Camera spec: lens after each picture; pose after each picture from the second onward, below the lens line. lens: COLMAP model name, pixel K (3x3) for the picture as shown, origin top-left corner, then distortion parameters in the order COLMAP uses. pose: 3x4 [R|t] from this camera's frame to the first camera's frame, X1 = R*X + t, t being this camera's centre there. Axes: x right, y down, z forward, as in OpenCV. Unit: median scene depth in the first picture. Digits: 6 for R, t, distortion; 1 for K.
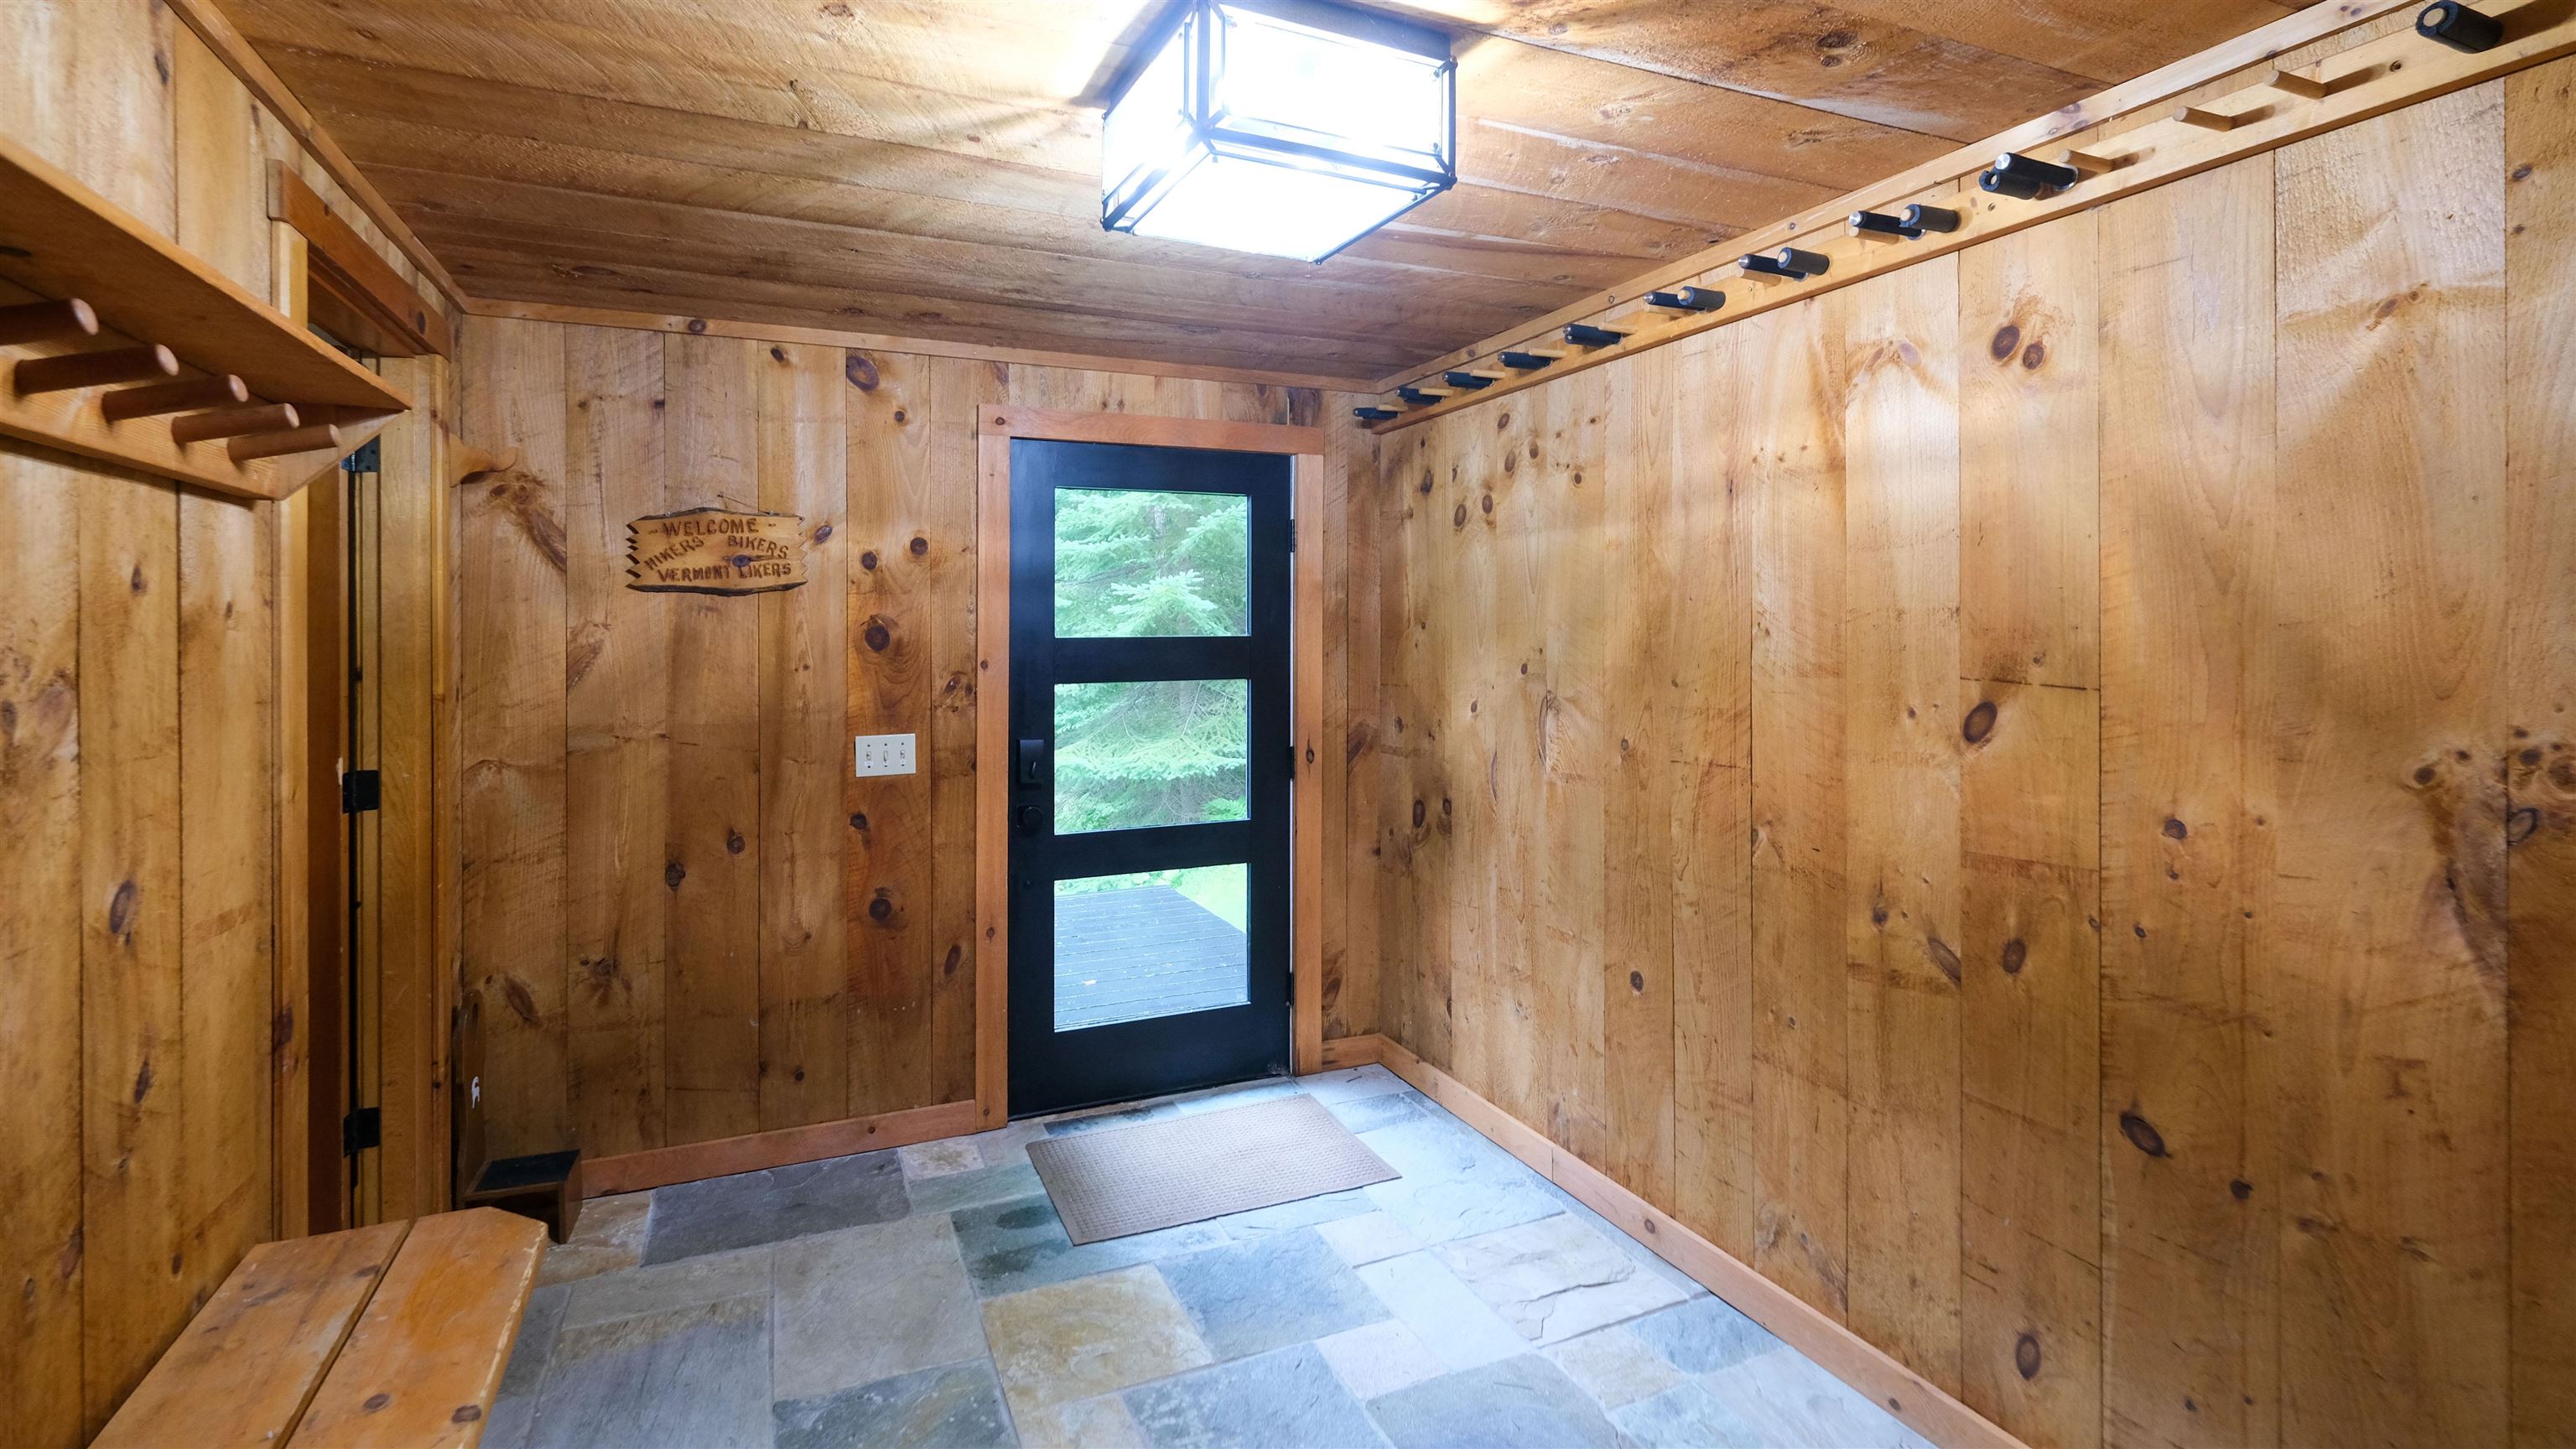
lens RADIAL K [[1164.4, 0, 1224.1], [0, 1164.4, 633.7], [0, 0, 1]] dist [-0.000255, -0.001675]
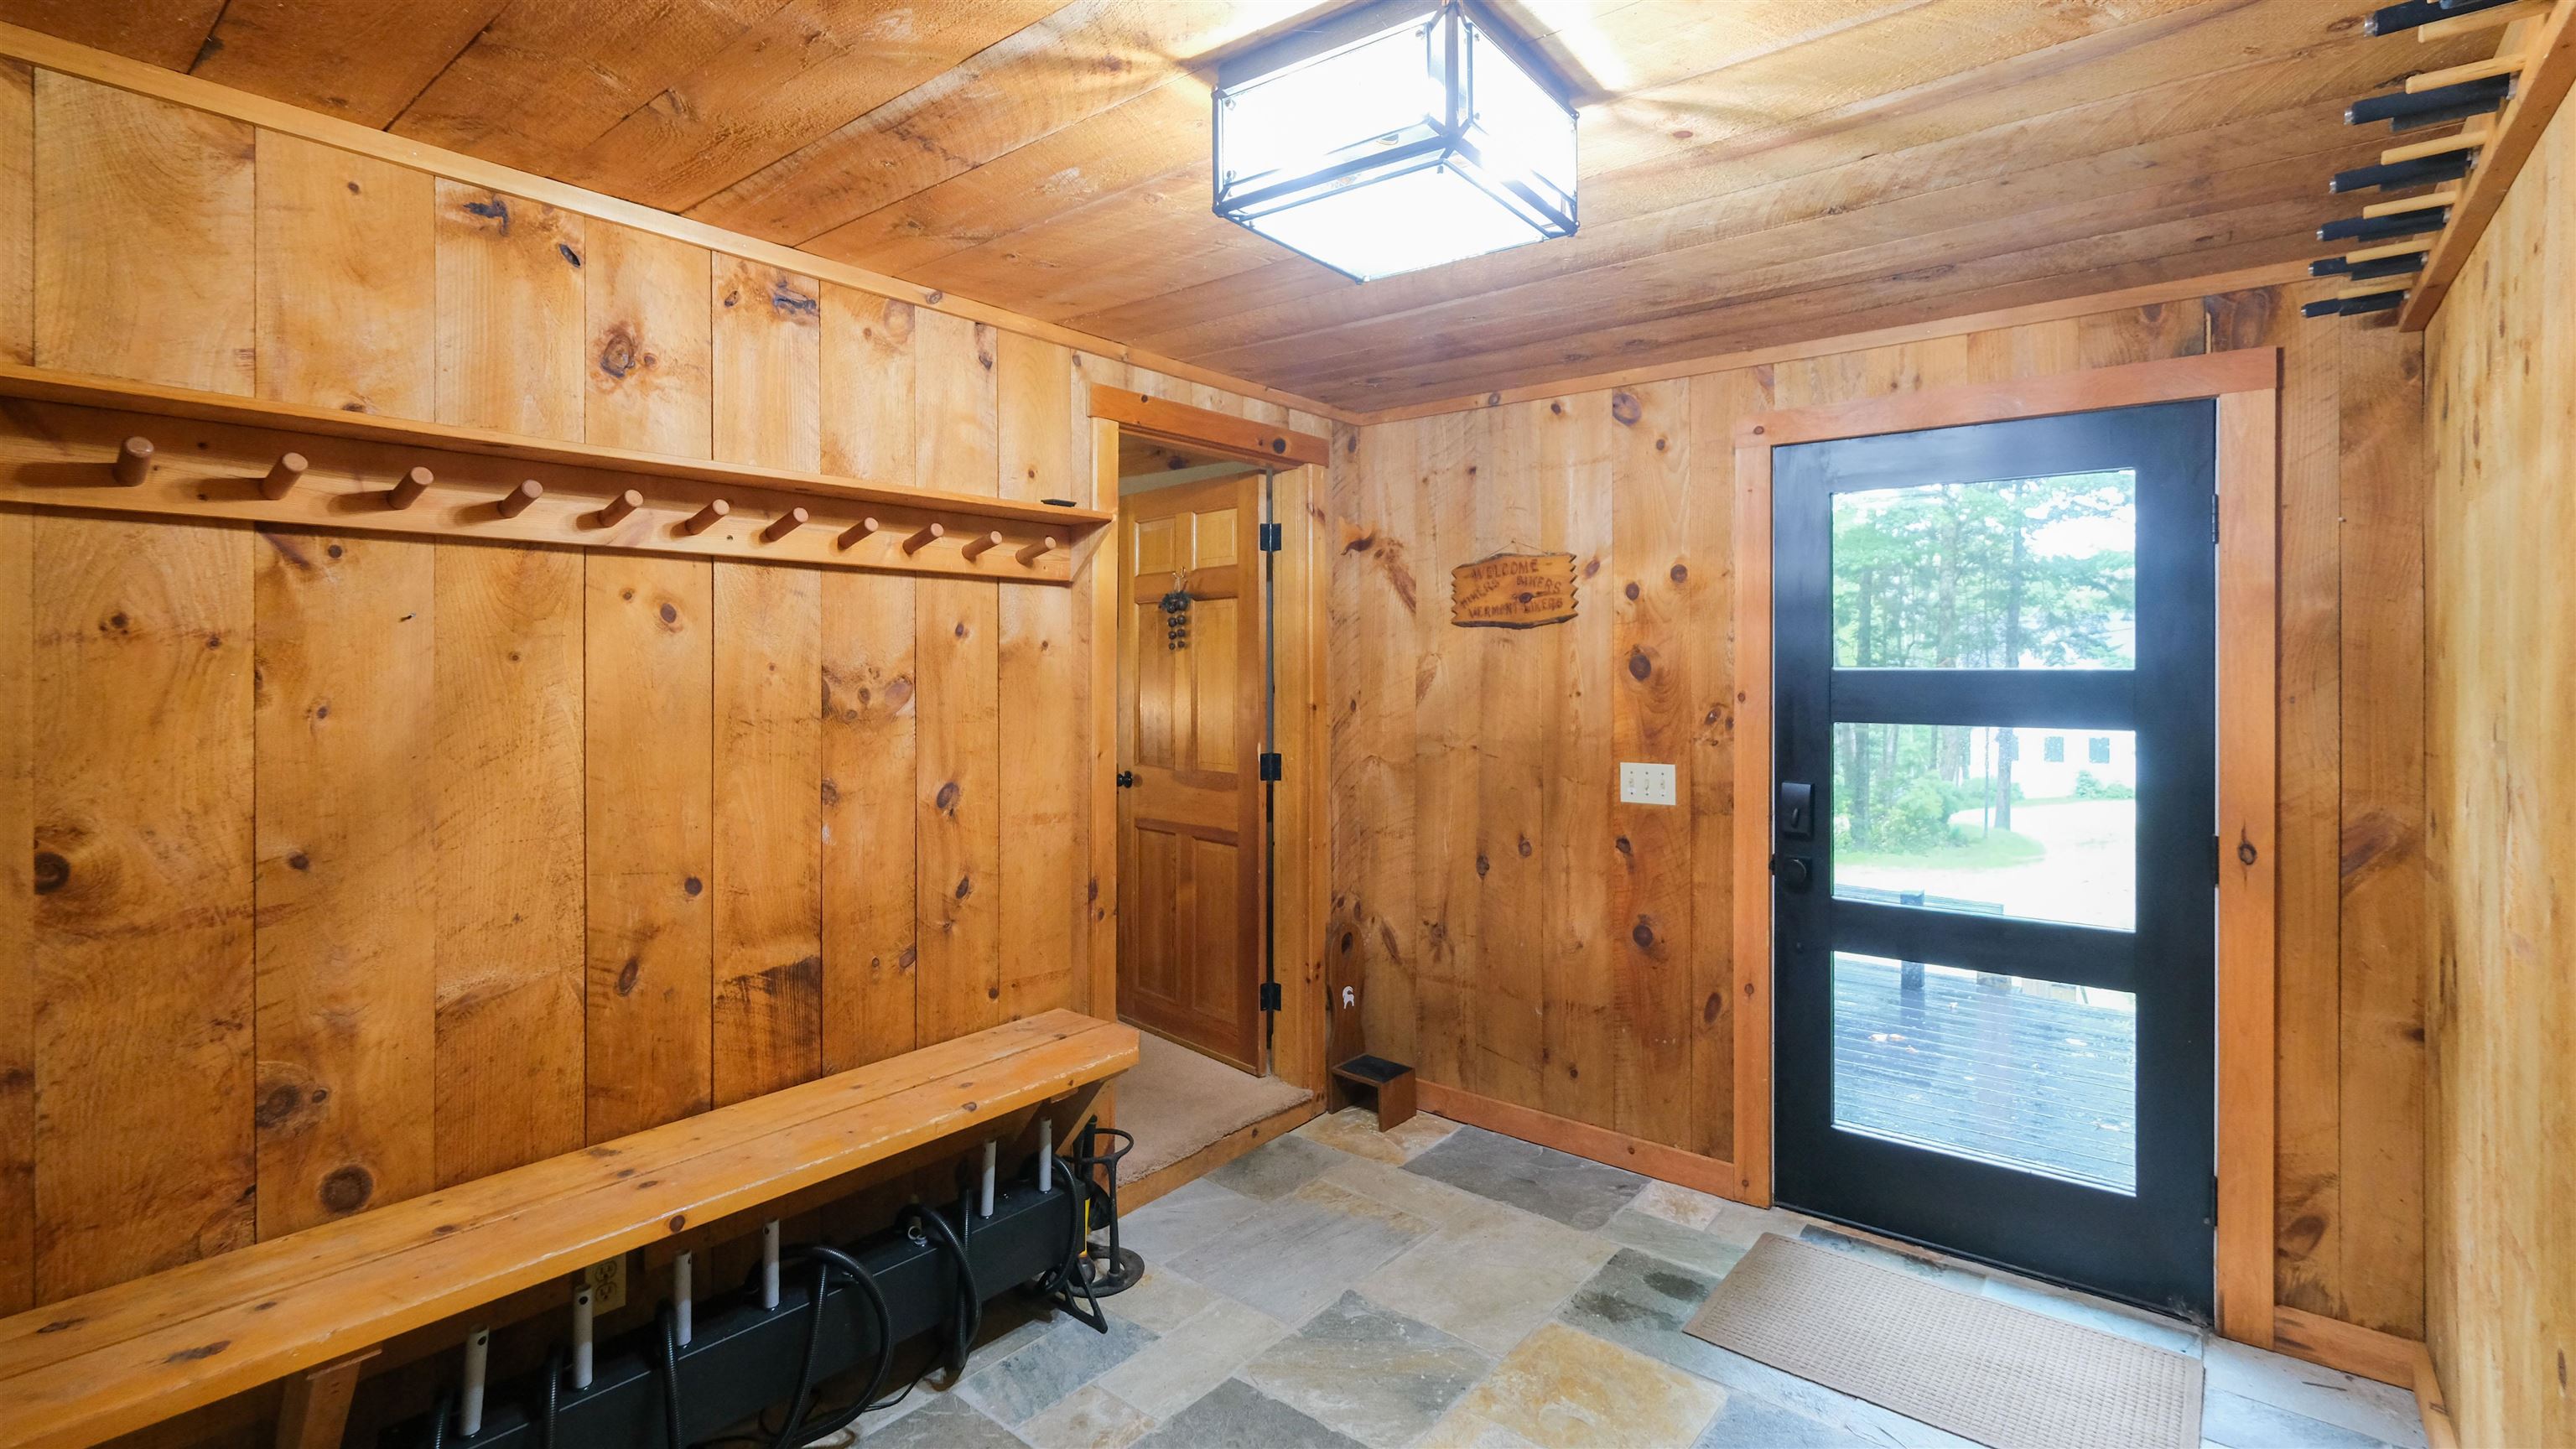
lens RADIAL K [[1164.4, 0, 1246.3], [0, 1164.4, 658.1], [0, 0, 1]] dist [-0.000255, -0.001675]
pose [[0.458289, -0.000469, -0.888803, 0.548438], [-0.006727, 0.999969, -0.003996, 0.002838], [0.888778, 0.007811, 0.458272, 0.284028]]
